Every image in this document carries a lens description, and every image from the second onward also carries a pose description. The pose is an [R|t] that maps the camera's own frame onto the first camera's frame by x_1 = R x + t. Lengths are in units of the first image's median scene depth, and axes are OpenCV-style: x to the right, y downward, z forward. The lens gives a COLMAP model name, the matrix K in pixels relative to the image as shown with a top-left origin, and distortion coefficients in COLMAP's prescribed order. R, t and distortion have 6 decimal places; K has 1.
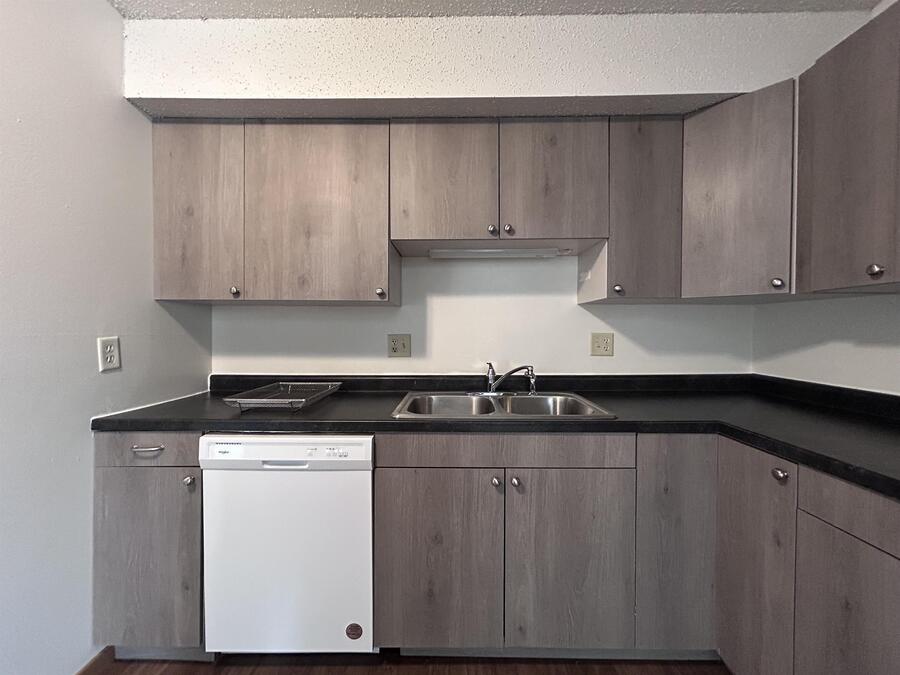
lens RADIAL K [[362.1, 0, 449.8], [0, 362.1, 333.6], [0, 0, 1]] dist [-0.002185, 0.000132]
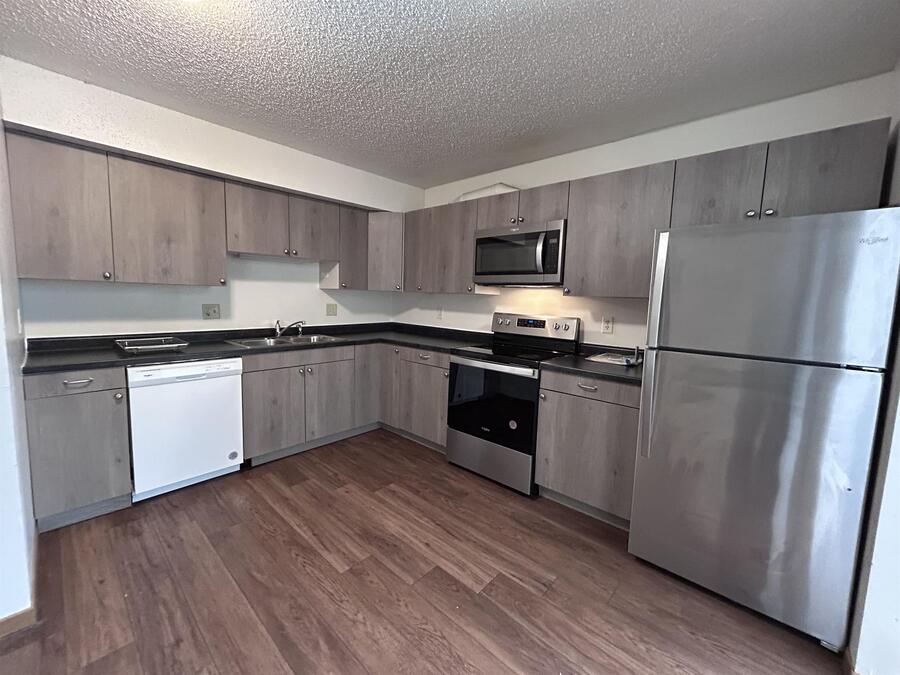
lens RADIAL K [[362.1, 0, 448.7], [0, 362.1, 335.6], [0, 0, 1]] dist [-0.002185, 0.000132]
pose [[0.669803, -0.061547, 0.739984, -0.802545], [-0.021013, 0.994589, 0.101743, -0.057176], [-0.742242, -0.083697, 0.664885, -1.027622]]
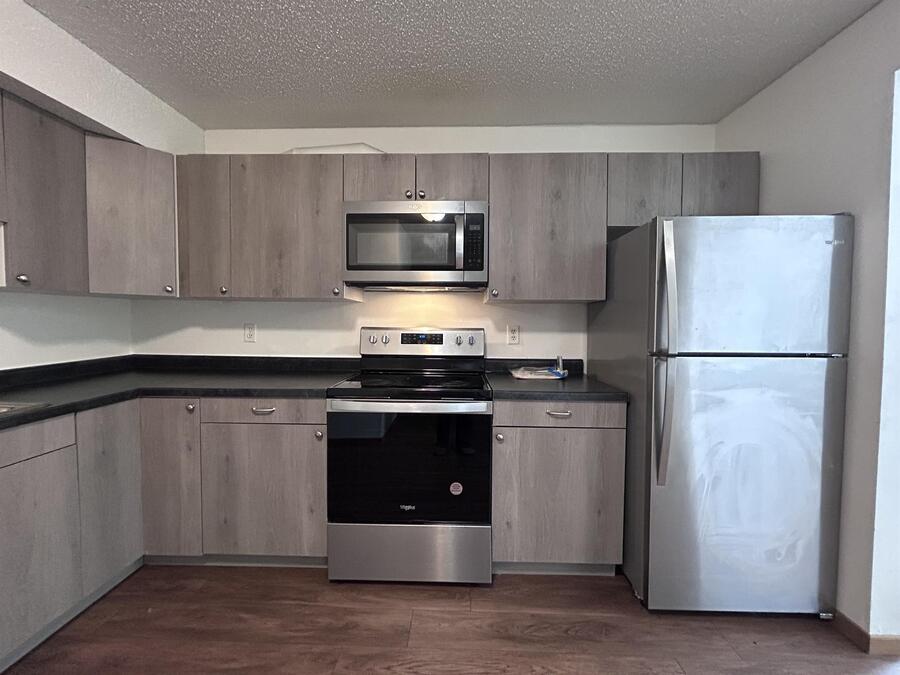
lens RADIAL K [[362.1, 0, 447.5], [0, 362.1, 334.6], [0, 0, 1]] dist [-0.002185, 0.000132]
pose [[0.027759, -0.045276, 0.998589, -0.496859], [0.003204, 0.998973, 0.045205, -0.014460], [-0.999610, 0.001944, 0.027876, -0.168256]]
